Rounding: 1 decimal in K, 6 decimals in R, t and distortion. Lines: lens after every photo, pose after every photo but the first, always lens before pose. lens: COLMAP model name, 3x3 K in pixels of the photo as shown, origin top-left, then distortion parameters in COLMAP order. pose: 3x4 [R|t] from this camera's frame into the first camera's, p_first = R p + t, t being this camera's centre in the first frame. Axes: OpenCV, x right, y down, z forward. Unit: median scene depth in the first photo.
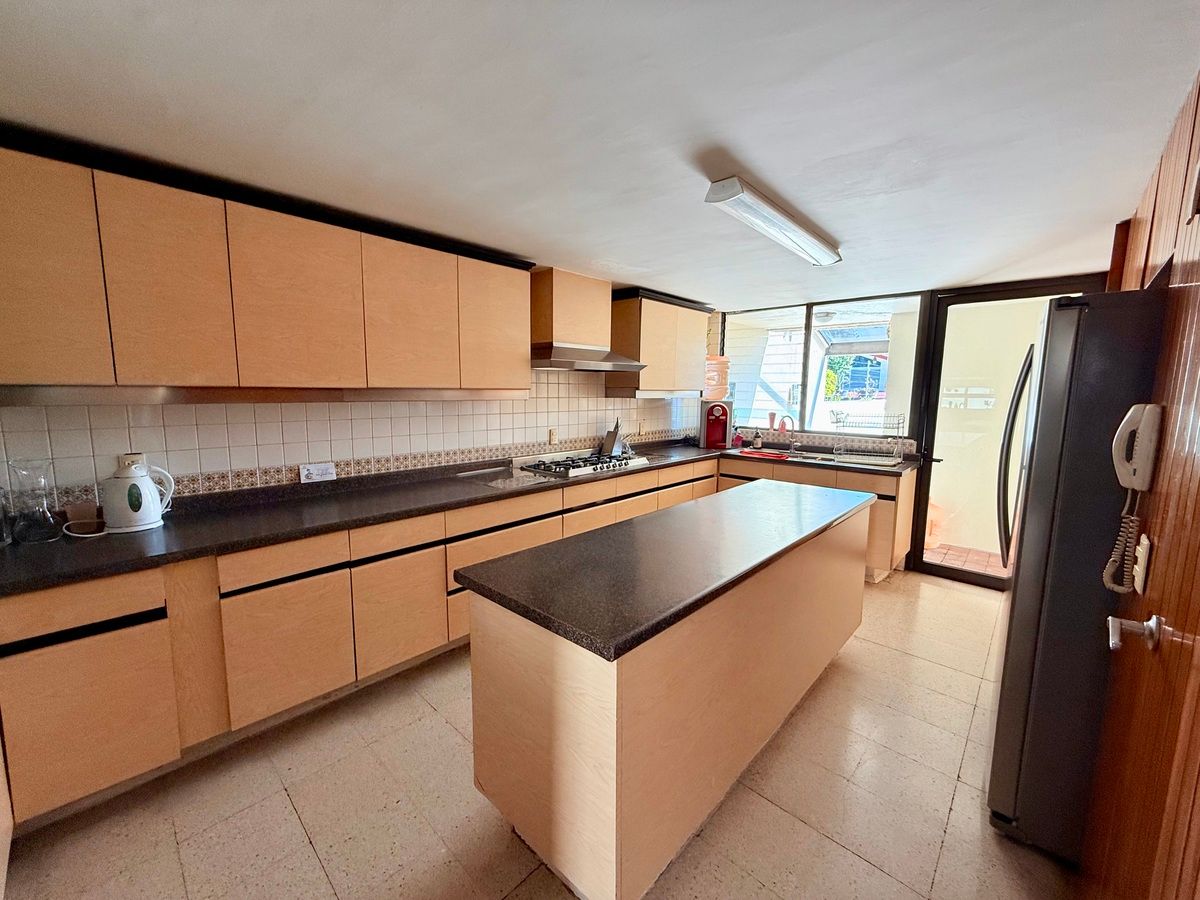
lens RADIAL K [[476.9, 0, 597.3], [0, 476.9, 448.1], [0, 0, 1]] dist [-0.000103, 0.000026]
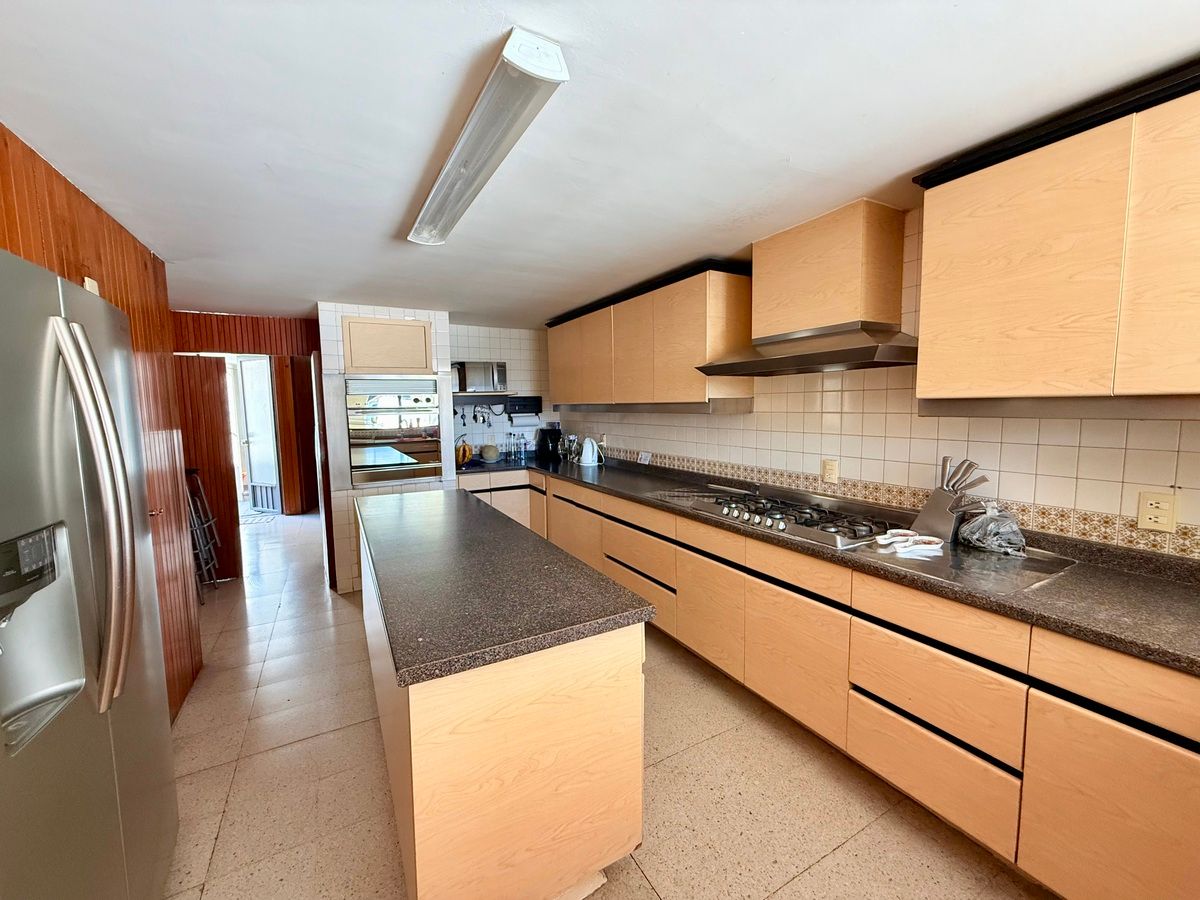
lens RADIAL K [[476.9, 0, 597.3], [0, 476.9, 448.1], [0, 0, 1]] dist [-0.000103, 0.000026]
pose [[-0.303232, 0.057019, -0.951209, 0.762199], [-0.132809, 0.985937, 0.101438, -0.096008], [0.943616, 0.157089, -0.291395, 1.046892]]
